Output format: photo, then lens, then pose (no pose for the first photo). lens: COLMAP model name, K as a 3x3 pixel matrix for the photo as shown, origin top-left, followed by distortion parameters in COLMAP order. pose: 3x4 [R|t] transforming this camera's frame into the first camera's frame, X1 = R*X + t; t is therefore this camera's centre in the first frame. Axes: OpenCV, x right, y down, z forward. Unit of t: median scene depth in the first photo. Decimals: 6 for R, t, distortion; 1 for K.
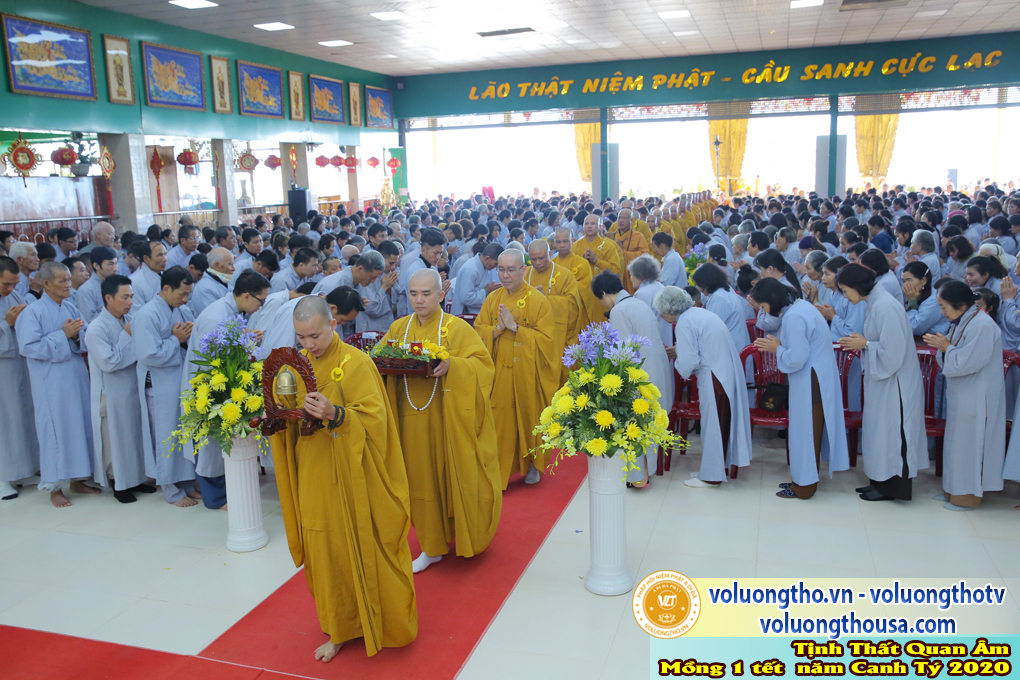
lens RADIAL K [[869.2, 0, 510.0], [0, 869.2, 340.0], [0, 0, 1]] dist [-0.058805, 0.109272]
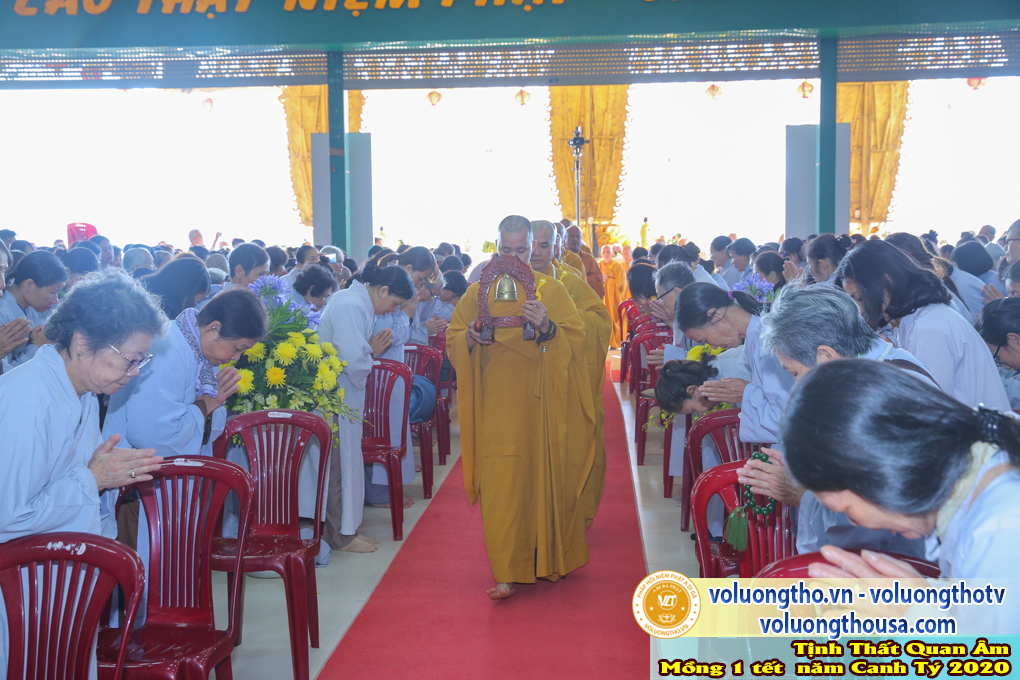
lens RADIAL K [[1216.5, 0, 510.0], [0, 1216.5, 340.0], [0, 0, 1]] dist [-0.004054, -0.000610]
pose [[0.975814, 0.000626, 0.218604, 0.051976], [0.023391, 0.993955, -0.107263, -0.044782], [-0.217349, 0.109783, 0.969901, 0.342516]]
